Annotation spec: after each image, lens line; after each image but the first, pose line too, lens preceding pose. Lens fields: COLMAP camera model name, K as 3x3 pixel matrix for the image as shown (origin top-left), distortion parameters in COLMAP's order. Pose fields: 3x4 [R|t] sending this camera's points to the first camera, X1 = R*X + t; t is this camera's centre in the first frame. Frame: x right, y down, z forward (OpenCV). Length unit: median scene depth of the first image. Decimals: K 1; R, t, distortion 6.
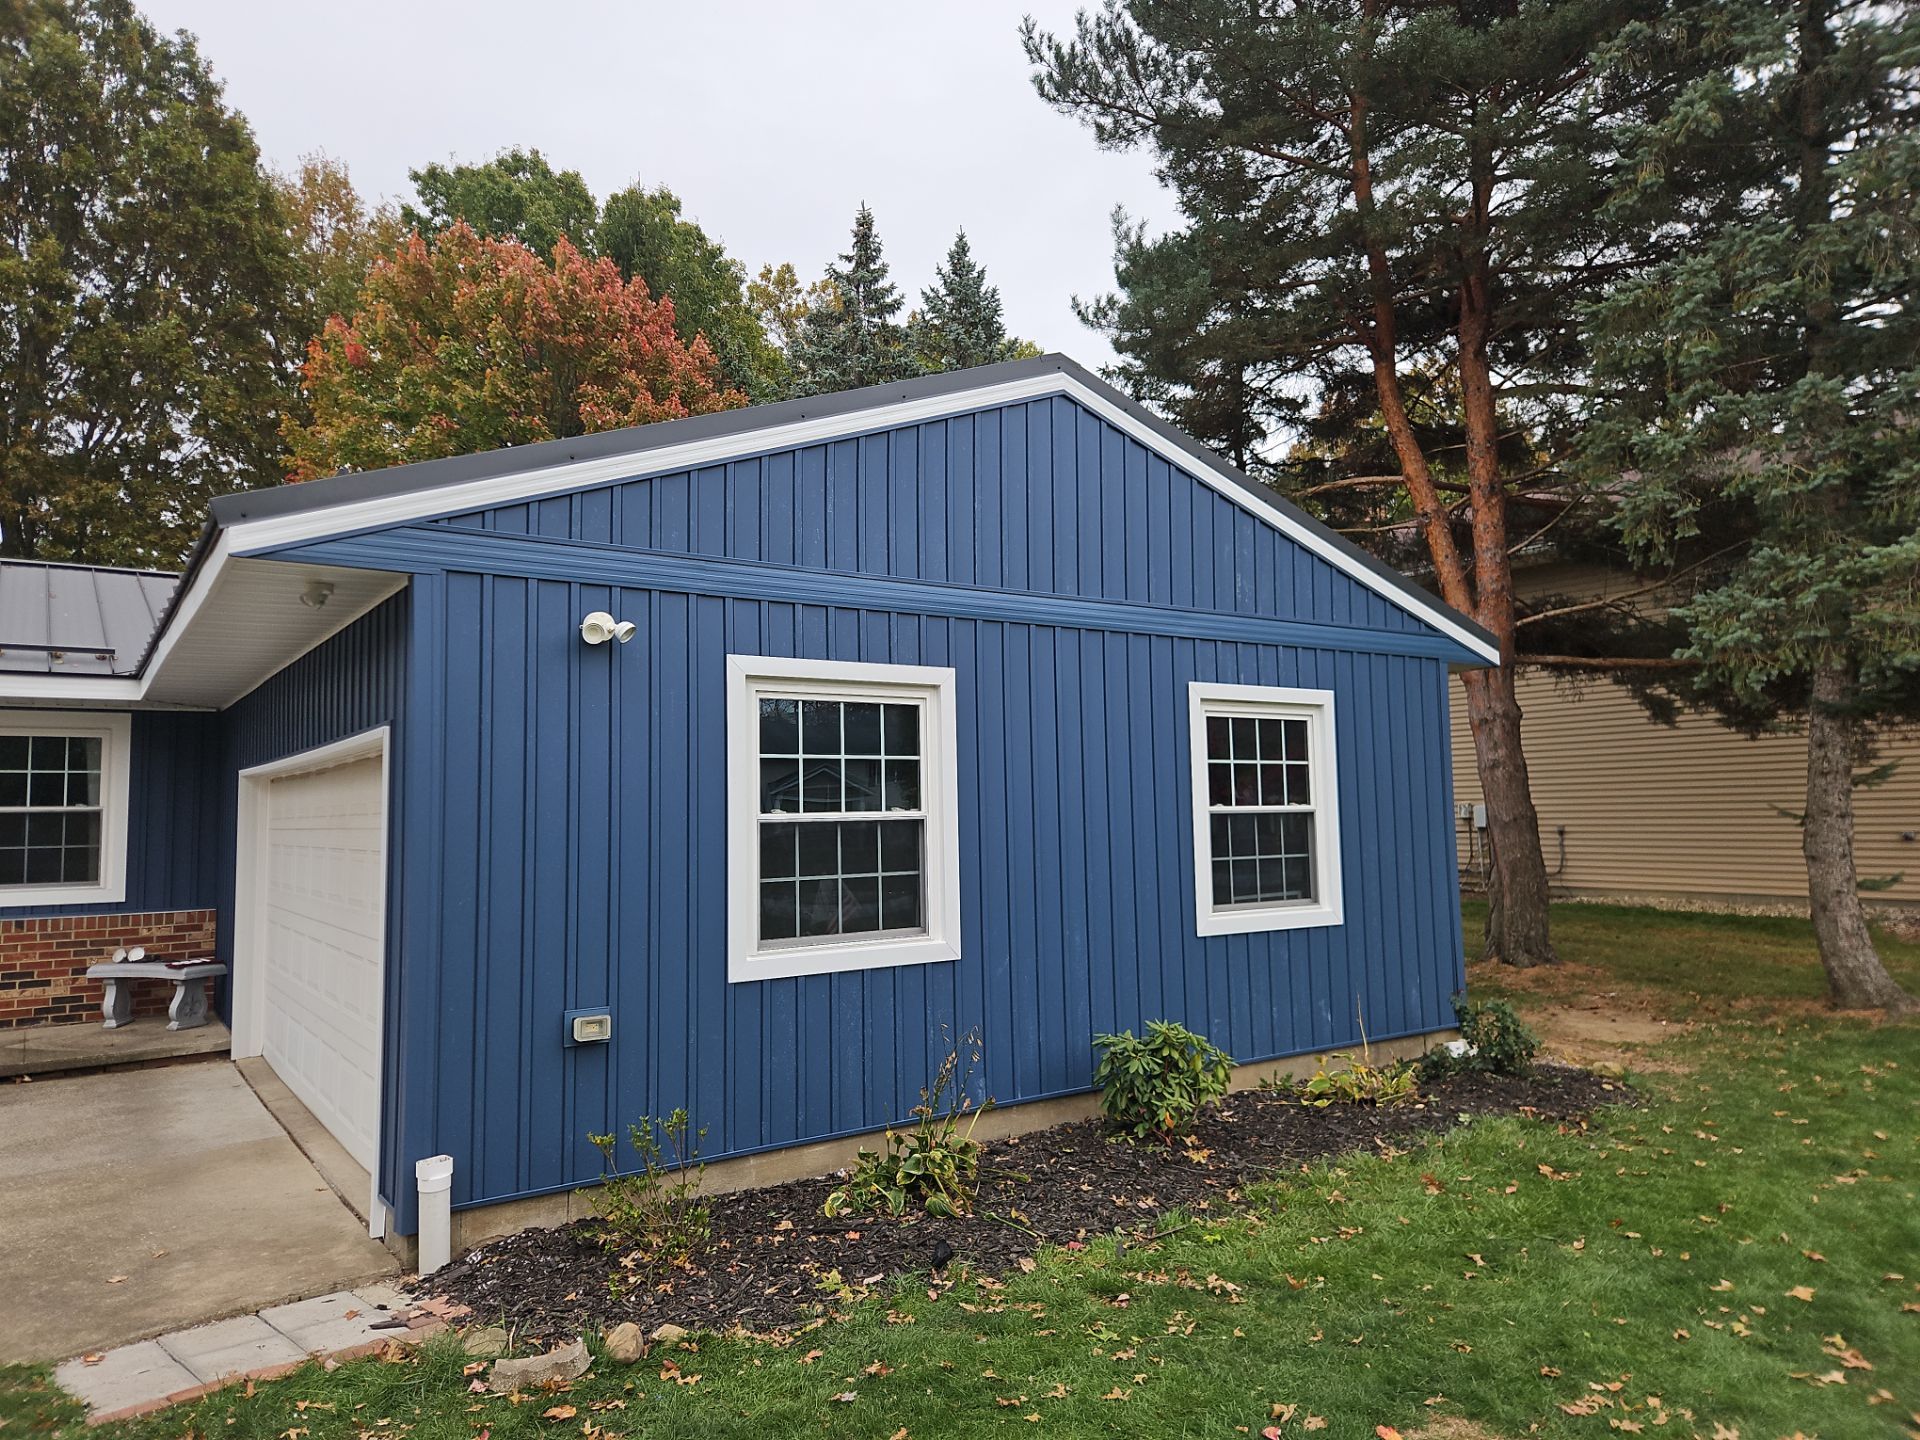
lens RADIAL K [[1307.7, 0, 941.4], [0, 1307.7, 711.1], [0, 0, 1]] dist [0.047939, -0.022715]
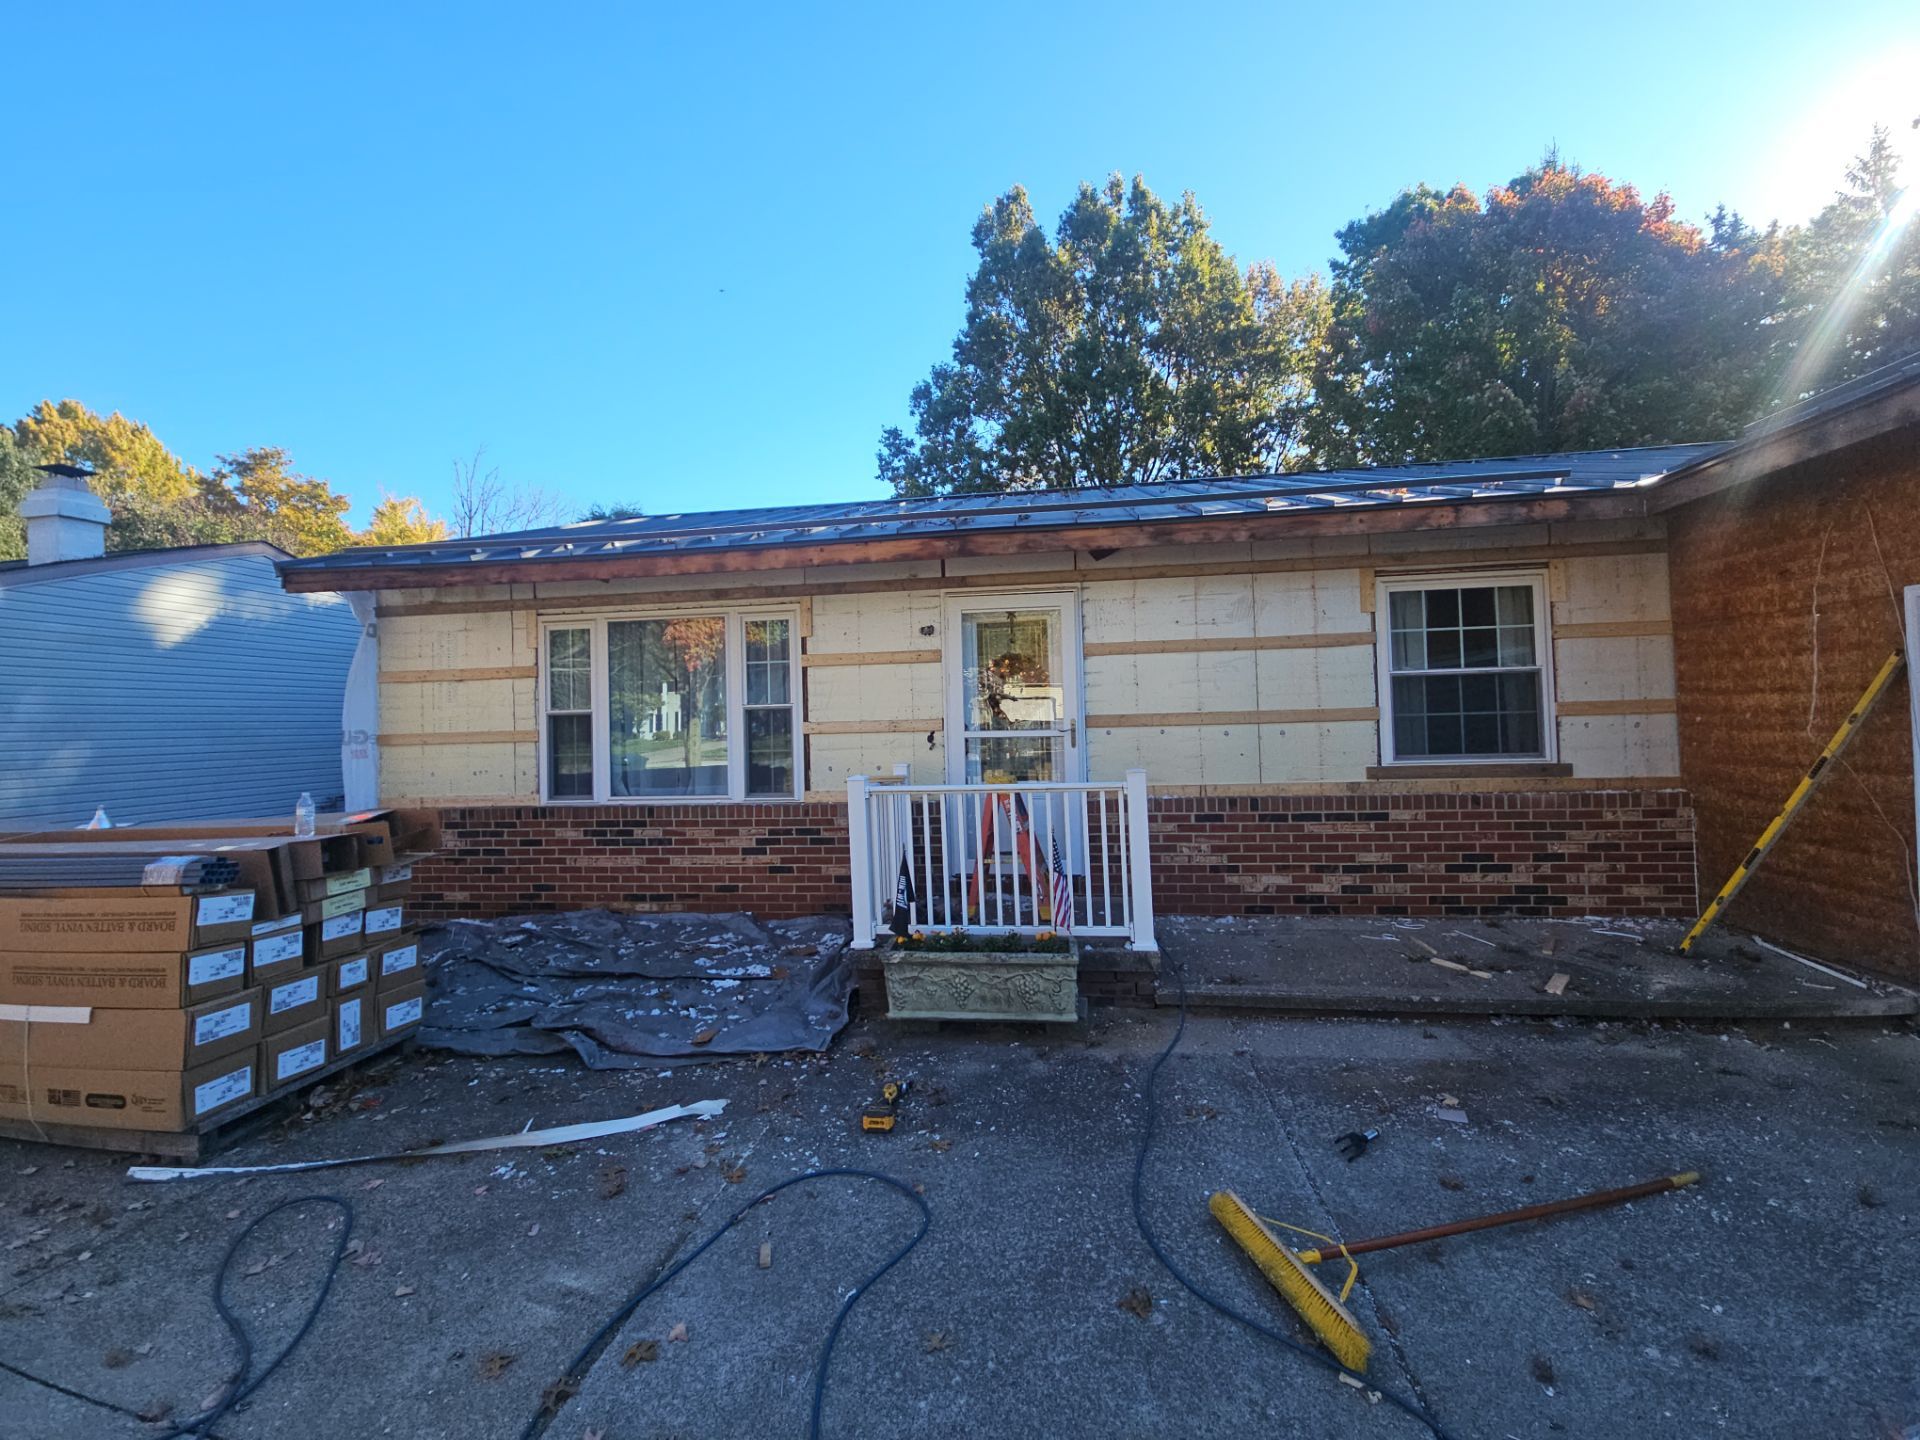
lens RADIAL K [[779.9, 0, 951.4], [0, 779.9, 703.9], [0, 0, 1]] dist [-0.003770, -0.000304]
pose [[0.729397, -0.018278, -0.683847, -0.422402], [0.071803, 0.996167, 0.049961, 0.033062], [0.680312, -0.085544, 0.727913, 0.282634]]
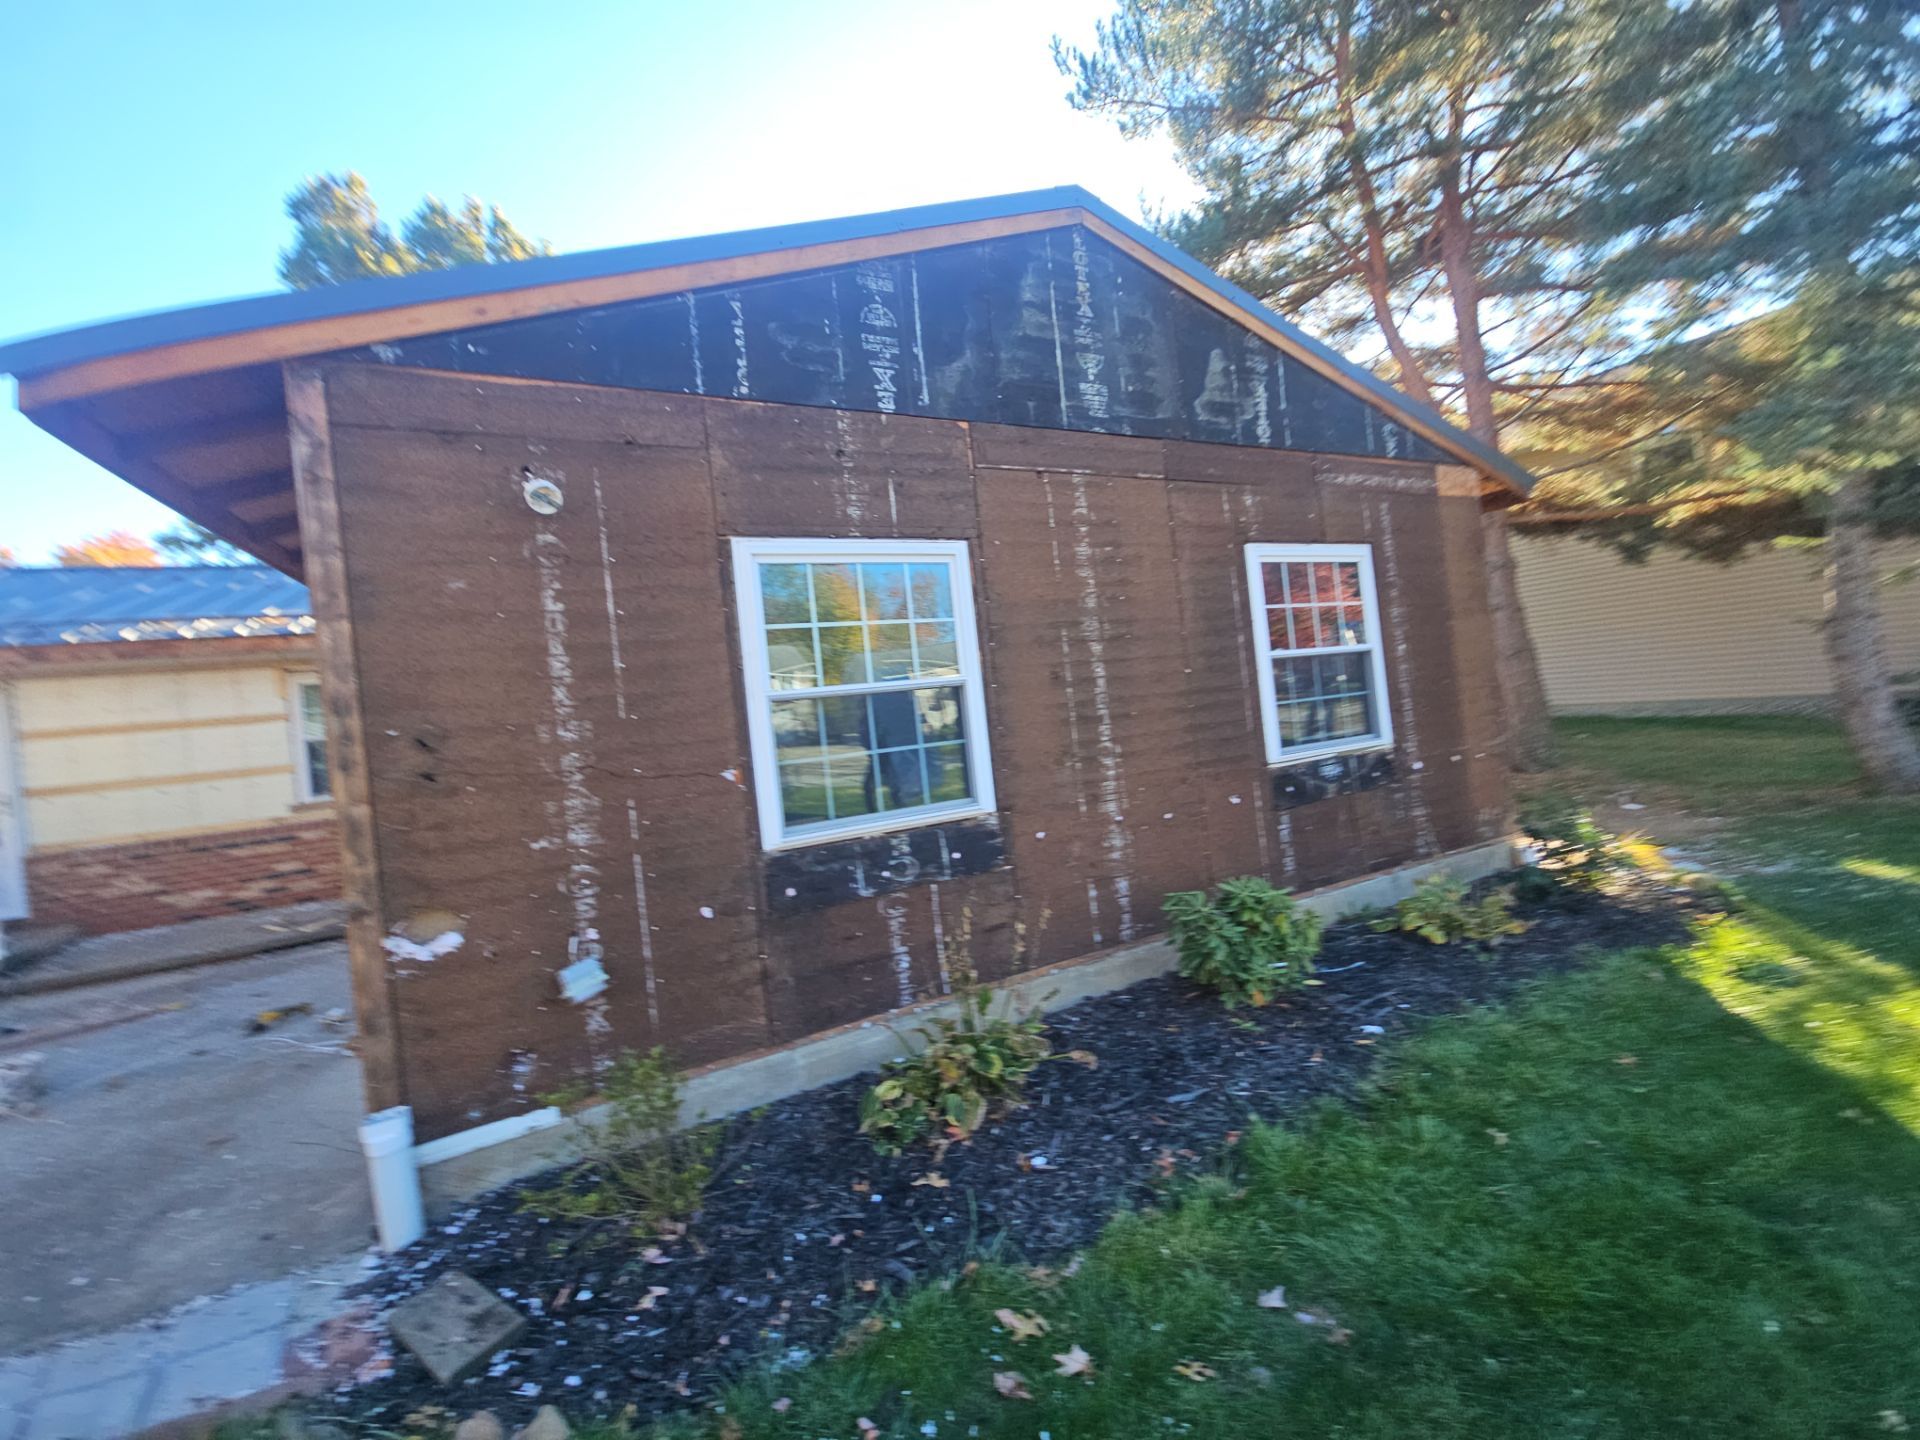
lens RADIAL K [[788.3, 0, 957.7], [0, 788.3, 703.4], [0, 0, 1]] dist [0.007770, -0.005079]
pose [[0.987429, -0.078807, -0.137015, 0.027480], [0.090191, 0.992790, 0.078957, 0.023678], [0.129805, -0.090322, 0.987417, 0.205177]]
